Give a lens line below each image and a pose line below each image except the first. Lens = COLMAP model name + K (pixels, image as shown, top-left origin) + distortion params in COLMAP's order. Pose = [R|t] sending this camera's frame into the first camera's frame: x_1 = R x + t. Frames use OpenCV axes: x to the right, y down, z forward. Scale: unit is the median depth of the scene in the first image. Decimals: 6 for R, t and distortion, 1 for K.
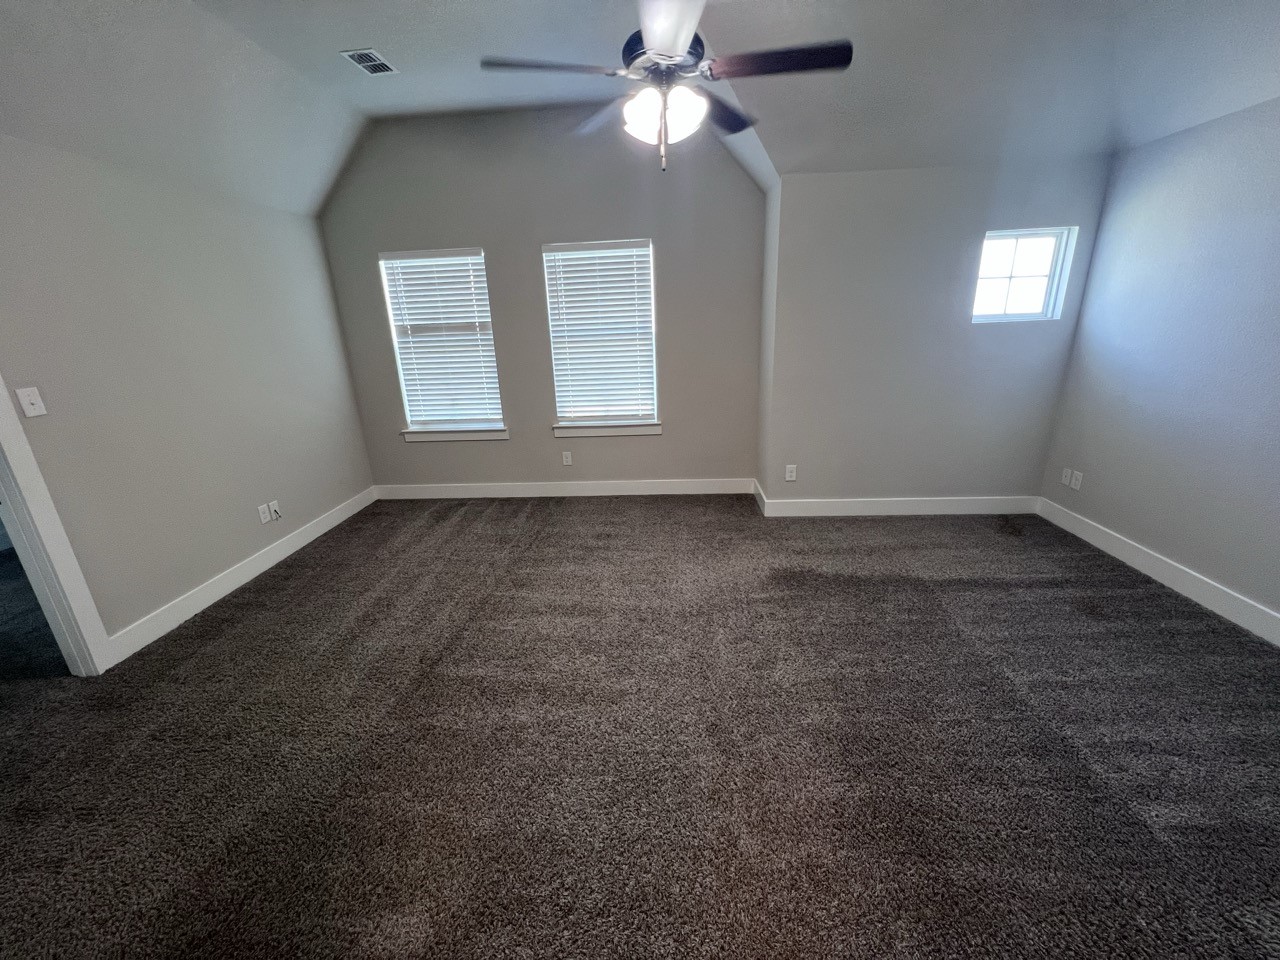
lens RADIAL K [[511.9, 0, 636.9], [0, 511.9, 478.6], [0, 0, 1]] dist [-0.000882, 0.000237]
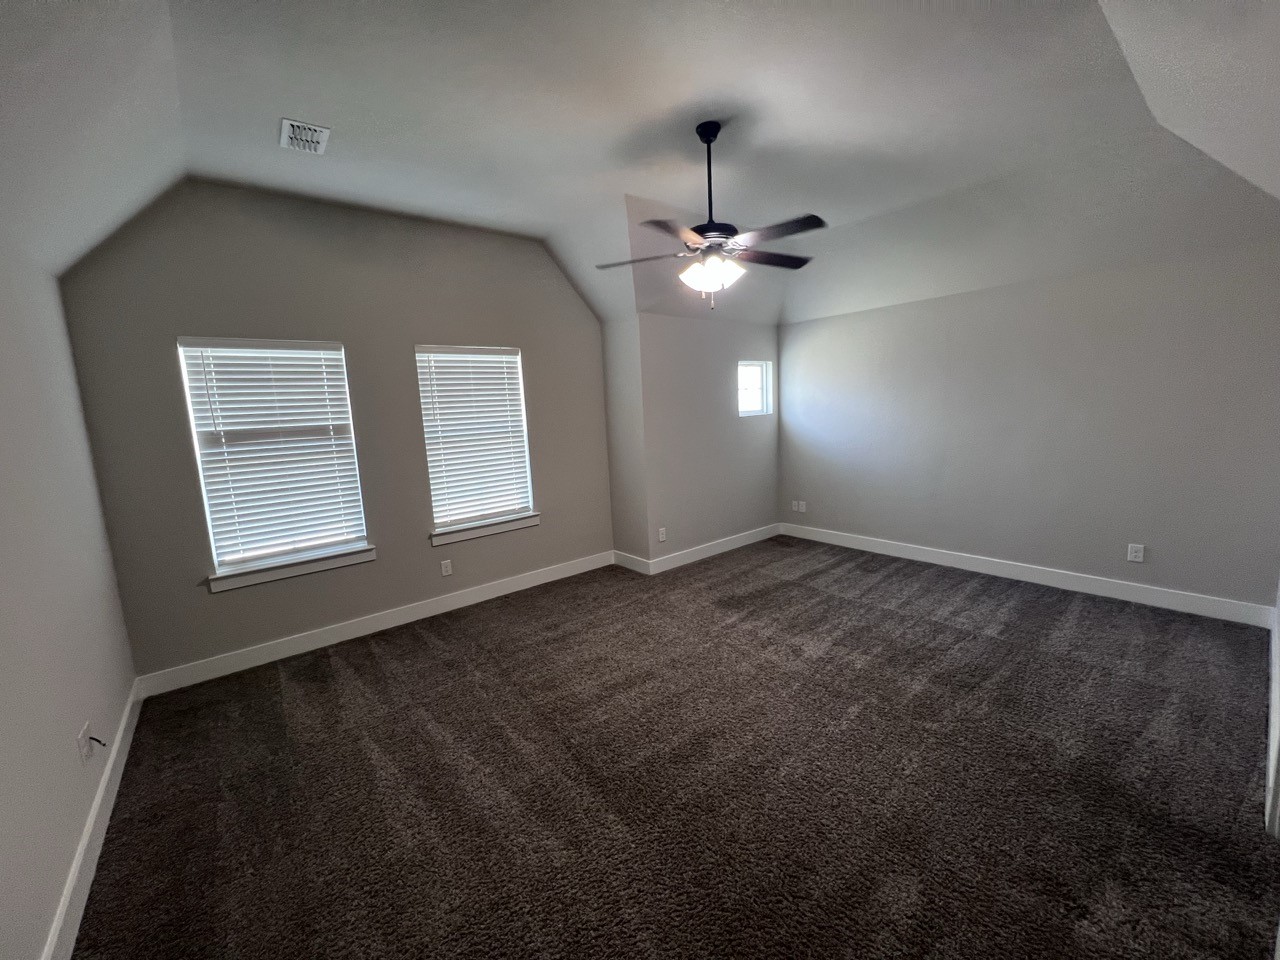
lens RADIAL K [[511.9, 0, 634.9], [0, 511.9, 478.0], [0, 0, 1]] dist [-0.000882, 0.000237]
pose [[0.736879, -0.091252, 0.669838, -0.546933], [0.227345, 0.966587, -0.118421, -0.011644], [-0.636651, 0.239546, 0.733003, 0.099763]]
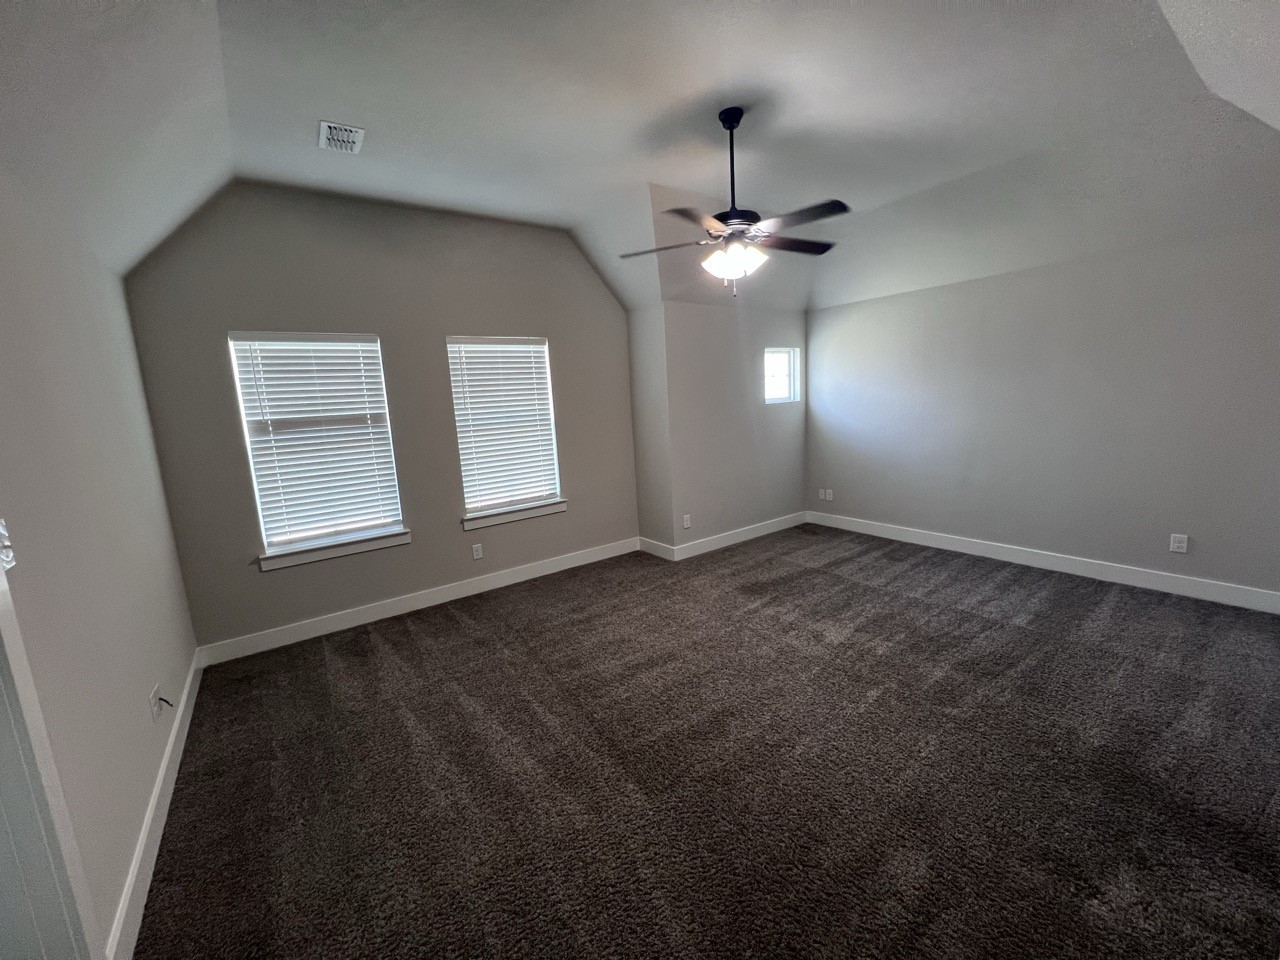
lens RADIAL K [[511.9, 0, 634.7], [0, 511.9, 478.3], [0, 0, 1]] dist [-0.000882, 0.000237]
pose [[0.774318, -0.103780, 0.624229, -0.550692], [0.218784, 0.969531, -0.110200, -0.003467], [-0.593773, 0.221901, 0.773430, 0.082351]]
